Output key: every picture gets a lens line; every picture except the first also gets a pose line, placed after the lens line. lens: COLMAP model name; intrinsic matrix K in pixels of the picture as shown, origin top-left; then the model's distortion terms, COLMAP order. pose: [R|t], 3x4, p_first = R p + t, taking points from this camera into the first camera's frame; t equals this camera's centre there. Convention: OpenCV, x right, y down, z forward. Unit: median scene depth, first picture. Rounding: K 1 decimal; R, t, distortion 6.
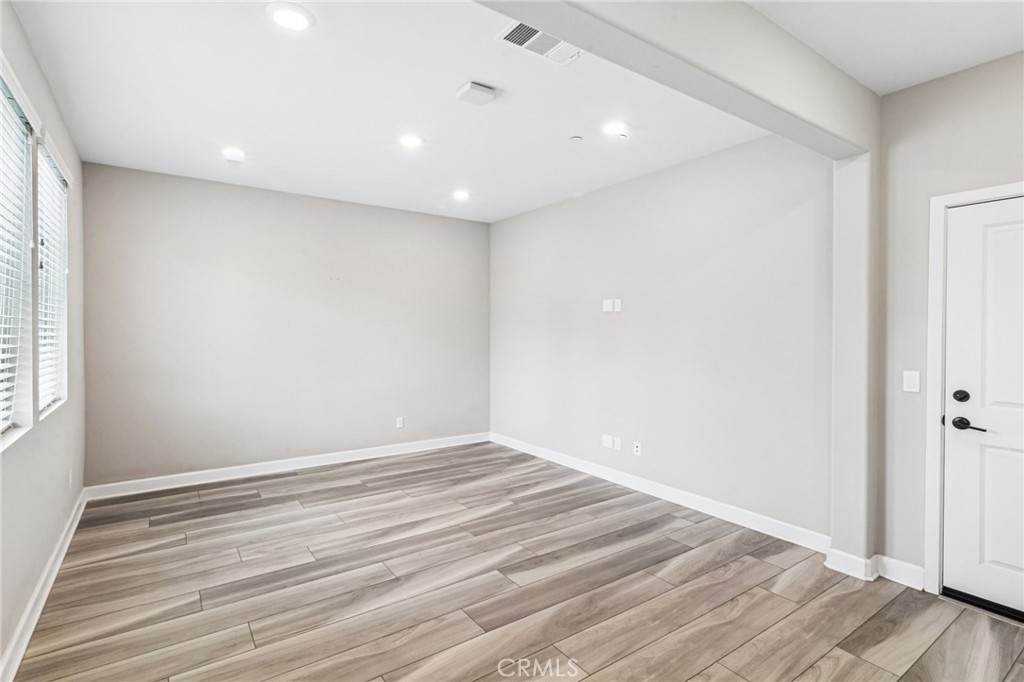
lens RADIAL K [[483.3, 0, 508.2], [0, 483.3, 332.8], [0, 0, 1]] dist [0.000458, 0.000274]
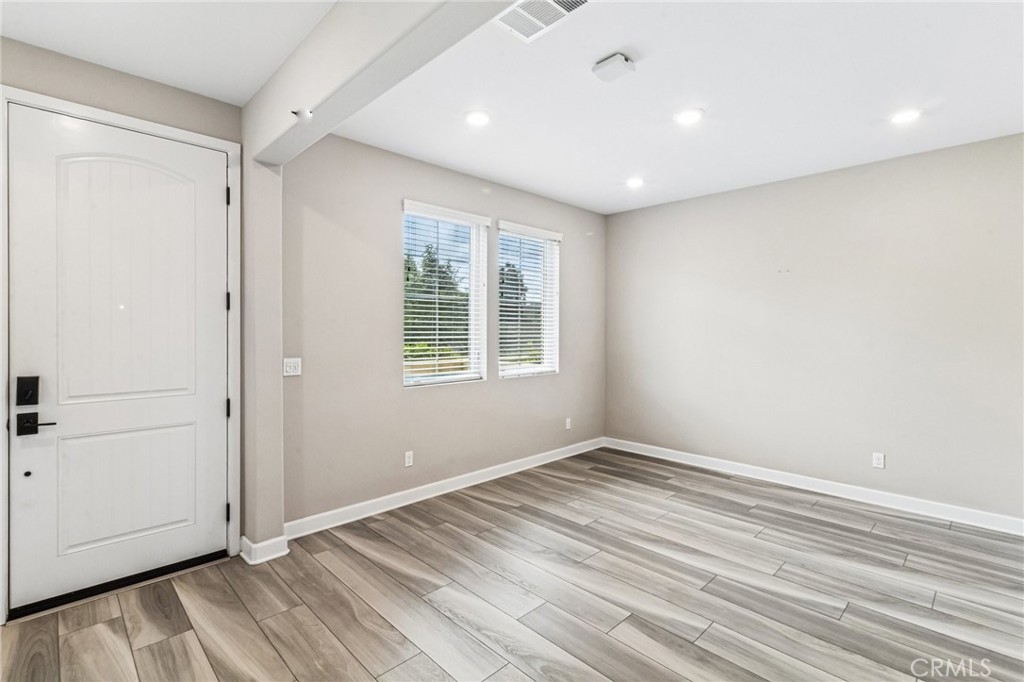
lens RADIAL K [[483.3, 0, 508.2], [0, 483.3, 332.8], [0, 0, 1]] dist [0.000458, 0.000274]
pose [[0.166564, 0.006260, -0.986011, 0.693247], [-0.010860, 0.999931, 0.004513, -0.012275], [0.985971, 0.009956, 0.166620, 0.555167]]
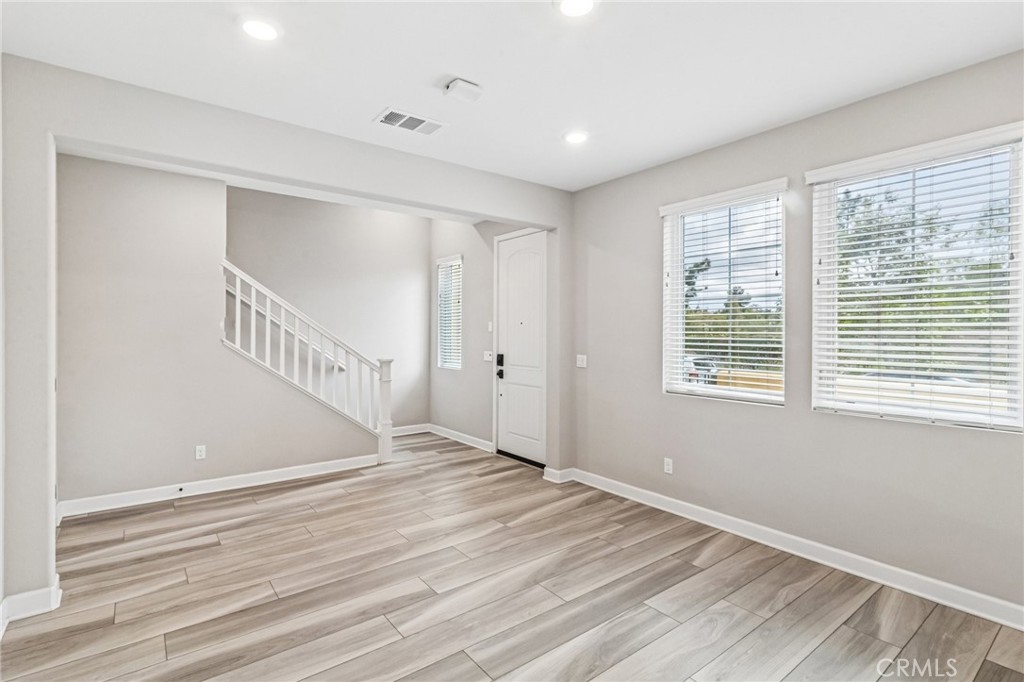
lens RADIAL K [[483.3, 0, 508.2], [0, 483.3, 332.8], [0, 0, 1]] dist [0.000458, 0.000274]
pose [[-0.999004, -0.006698, -0.044120, -0.101330], [-0.006950, 0.999960, 0.005564, -0.020936], [0.044081, 0.005865, -0.999011, 1.706406]]
